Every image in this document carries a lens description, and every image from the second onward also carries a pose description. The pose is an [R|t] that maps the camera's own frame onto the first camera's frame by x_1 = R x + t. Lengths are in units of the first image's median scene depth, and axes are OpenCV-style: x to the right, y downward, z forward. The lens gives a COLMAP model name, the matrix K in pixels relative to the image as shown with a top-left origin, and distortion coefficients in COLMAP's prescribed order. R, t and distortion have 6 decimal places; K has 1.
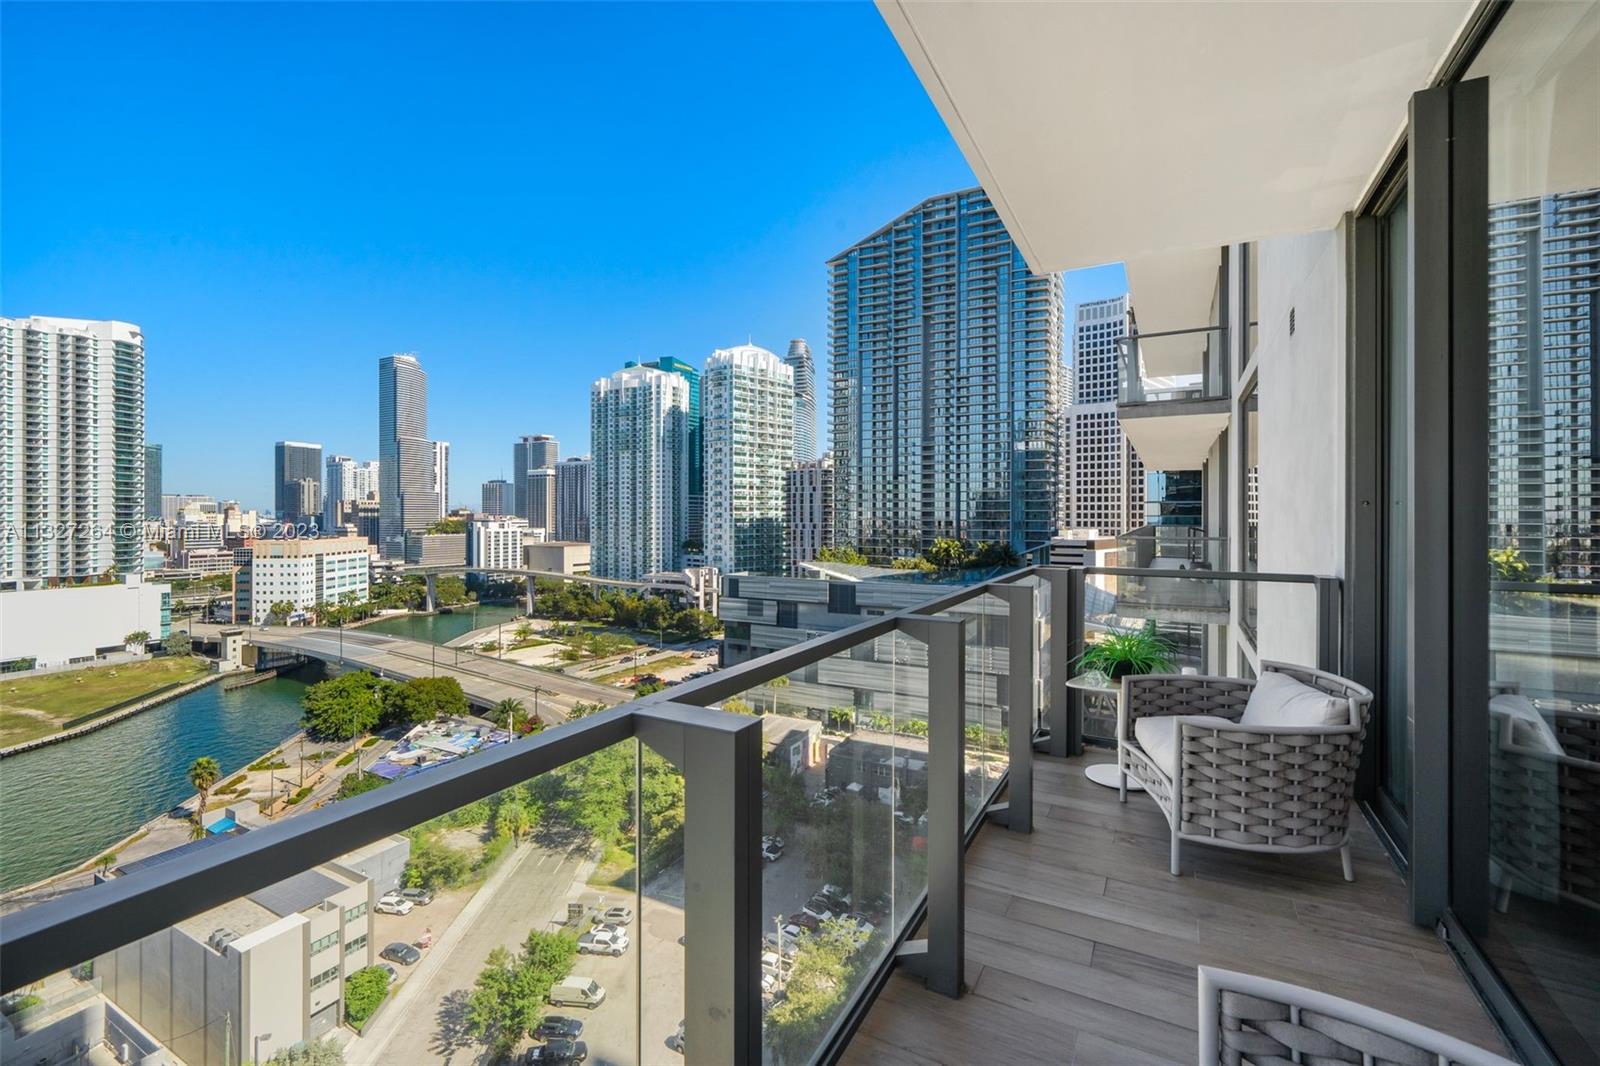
lens RADIAL K [[689.3, 0, 805.3], [0, 689.3, 519.6], [0, 0, 1]] dist [0.000869, 0.000095]
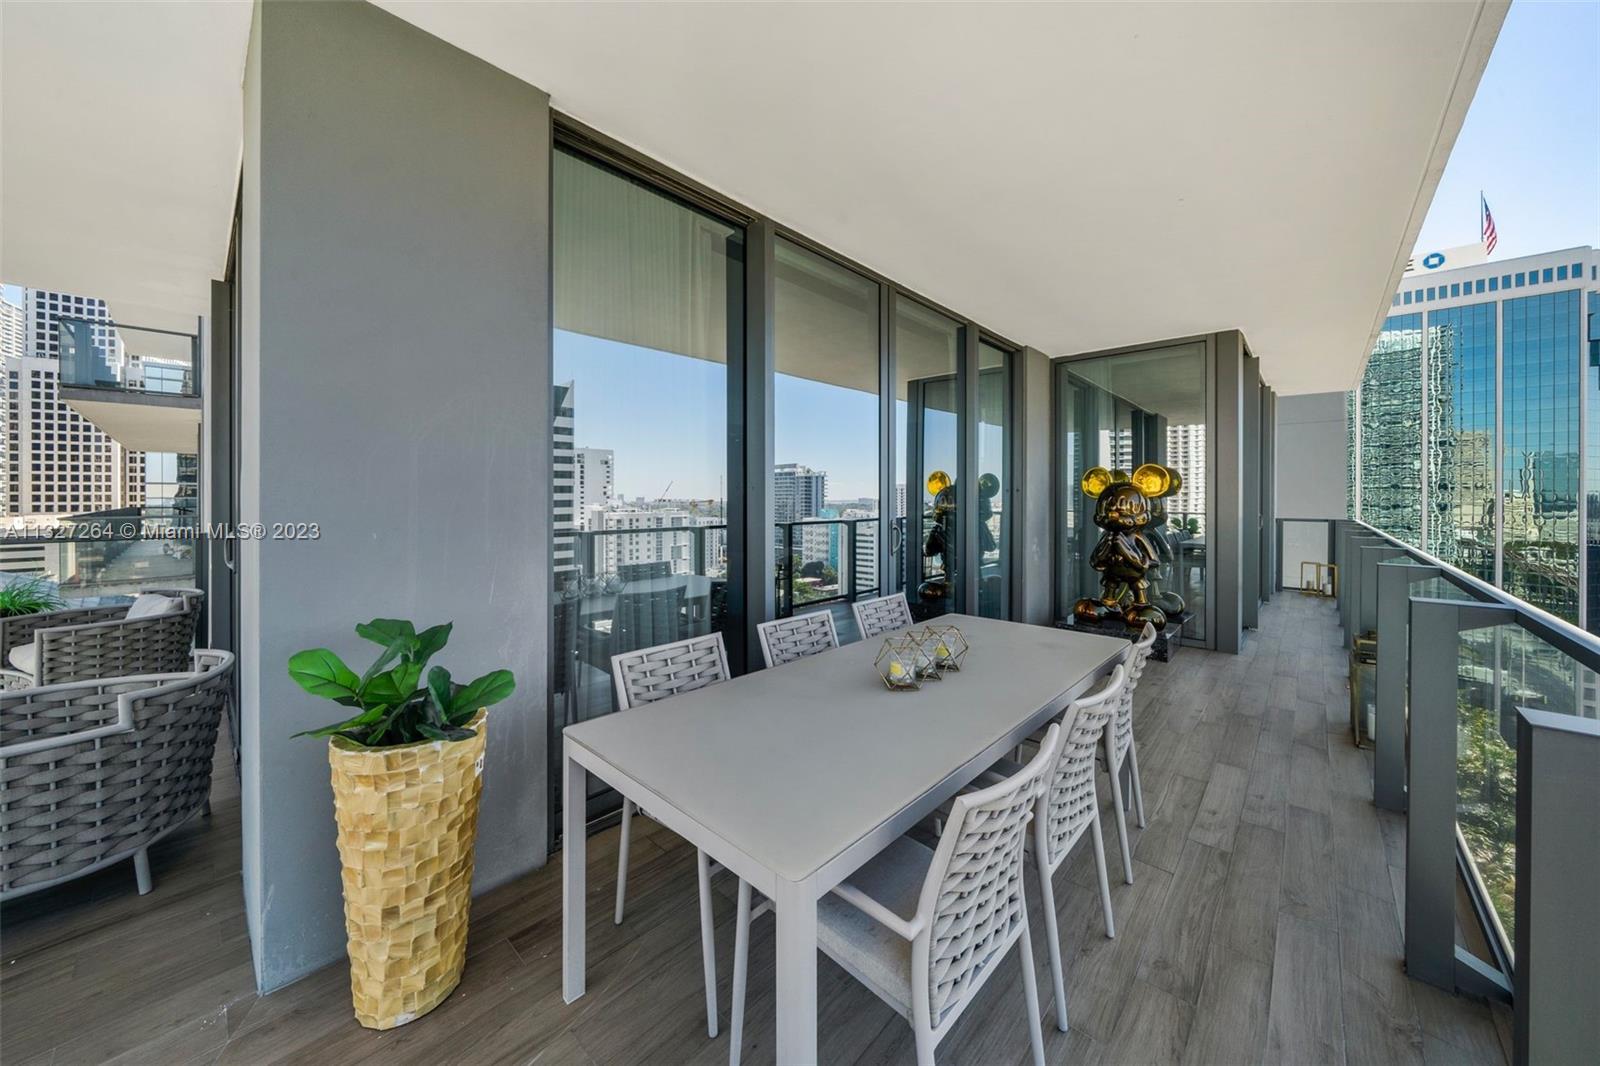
lens RADIAL K [[558.6, 0, 801.7], [0, 558.6, 499.5], [0, 0, 1]] dist [-0.002625, -0.000137]
pose [[0.249072, -0.004802, 0.968473, -0.211136], [0.007173, 0.999969, 0.003113, 0.013827], [-0.968458, 0.006171, 0.249099, -0.903980]]
